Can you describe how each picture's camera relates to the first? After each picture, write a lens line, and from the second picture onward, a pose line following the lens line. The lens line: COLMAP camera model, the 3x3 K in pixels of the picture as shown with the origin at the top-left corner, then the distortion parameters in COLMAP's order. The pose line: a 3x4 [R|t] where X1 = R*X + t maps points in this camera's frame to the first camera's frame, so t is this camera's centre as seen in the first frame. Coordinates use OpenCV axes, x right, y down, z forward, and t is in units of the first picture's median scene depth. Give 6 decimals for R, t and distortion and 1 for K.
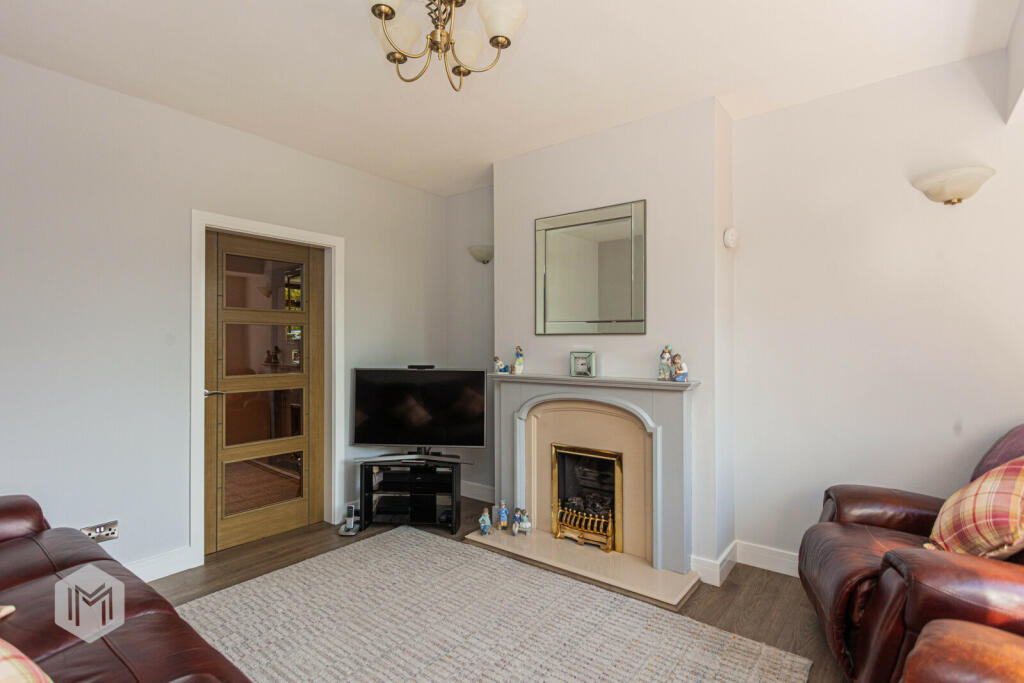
lens RADIAL K [[506.8, 0, 512.0], [0, 506.8, 341.5], [0, 0, 1]] dist [0.011564, -0.000081]
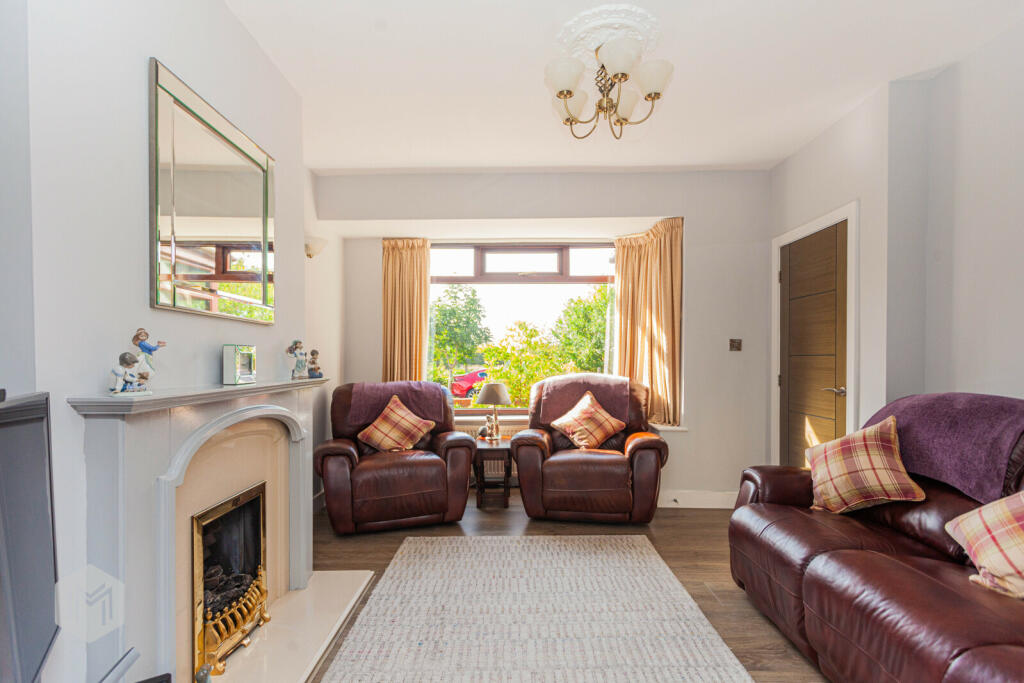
lens RADIAL K [[506.8, 0, 512.0], [0, 506.8, 341.5], [0, 0, 1]] dist [0.011564, -0.000081]
pose [[-0.617399, 0.013316, 0.786538, -0.575315], [-0.009924, 0.999645, -0.024714, 0.028542], [-0.786588, -0.023064, -0.617048, 1.128756]]
